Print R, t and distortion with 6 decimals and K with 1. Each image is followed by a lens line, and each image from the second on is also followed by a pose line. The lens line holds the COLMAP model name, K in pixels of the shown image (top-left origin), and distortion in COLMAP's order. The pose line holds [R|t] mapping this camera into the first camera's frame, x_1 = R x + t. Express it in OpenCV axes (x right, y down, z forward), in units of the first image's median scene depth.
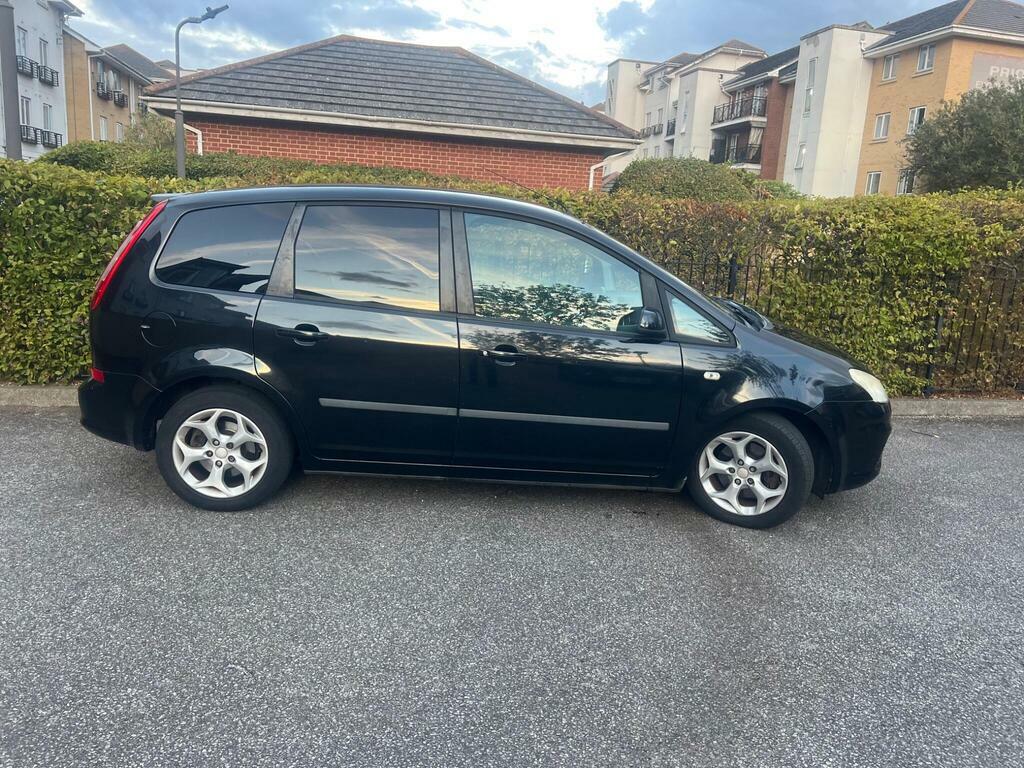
lens RADIAL K [[775.5, 0, 525.5], [0, 775.5, 391.7], [0, 0, 1]] dist [0.045341, -0.055565]
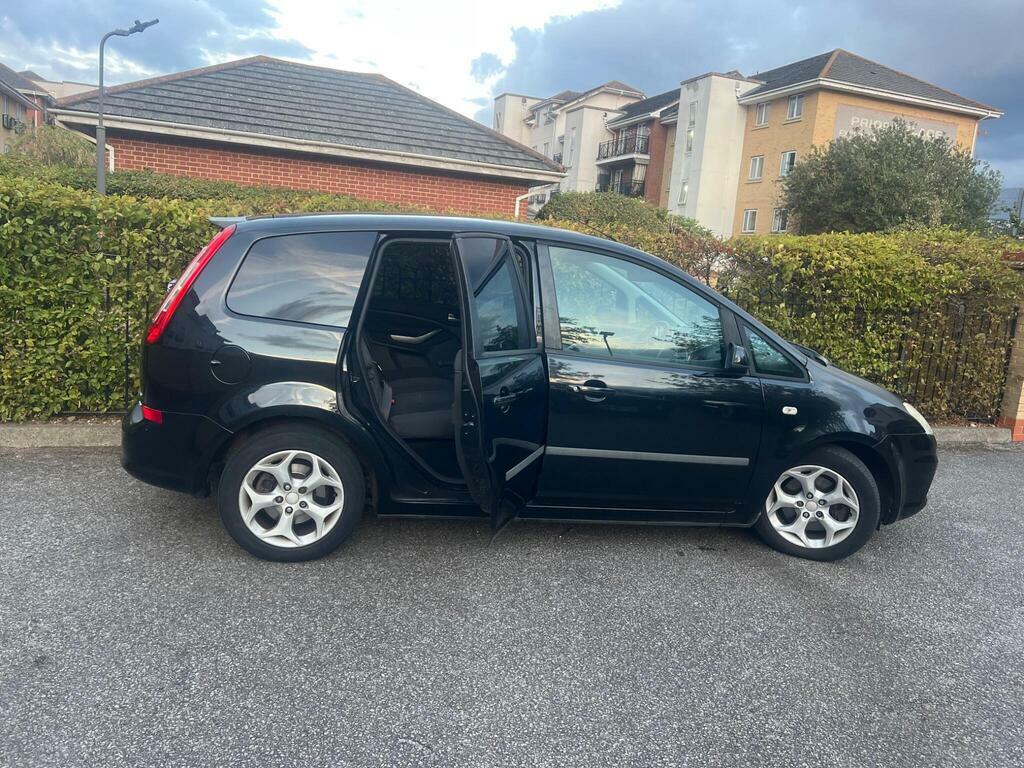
lens RADIAL K [[775.5, 0, 511.1], [0, 775.5, 379.4], [0, 0, 1]] dist [0.045341, -0.055565]
pose [[0.990183, -0.001697, 0.139770, -0.169499], [0.008492, 0.998809, -0.048036, -0.009995], [-0.139522, 0.048752, 0.989018, 0.030635]]
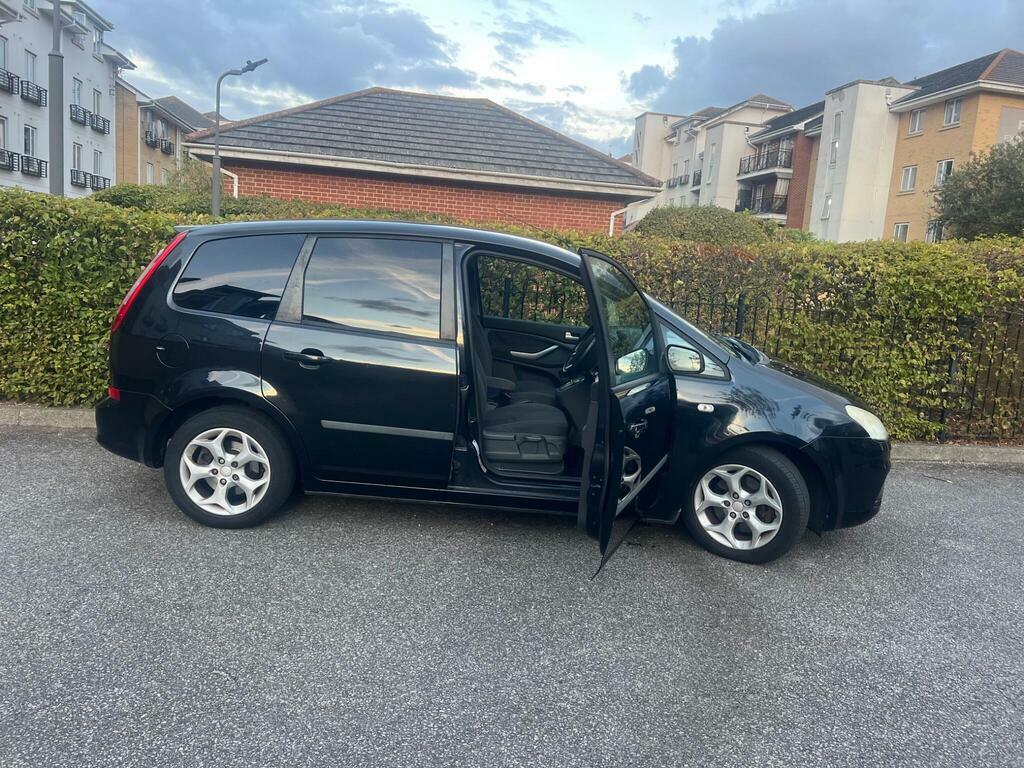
lens RADIAL K [[775.5, 0, 514.1], [0, 775.5, 382.5], [0, 0, 1]] dist [0.045341, -0.055565]
pose [[0.998662, 0.021173, -0.047184, 0.024704], [-0.024403, 0.997320, -0.068971, 0.014875], [0.045597, 0.070030, 0.996502, -0.014399]]
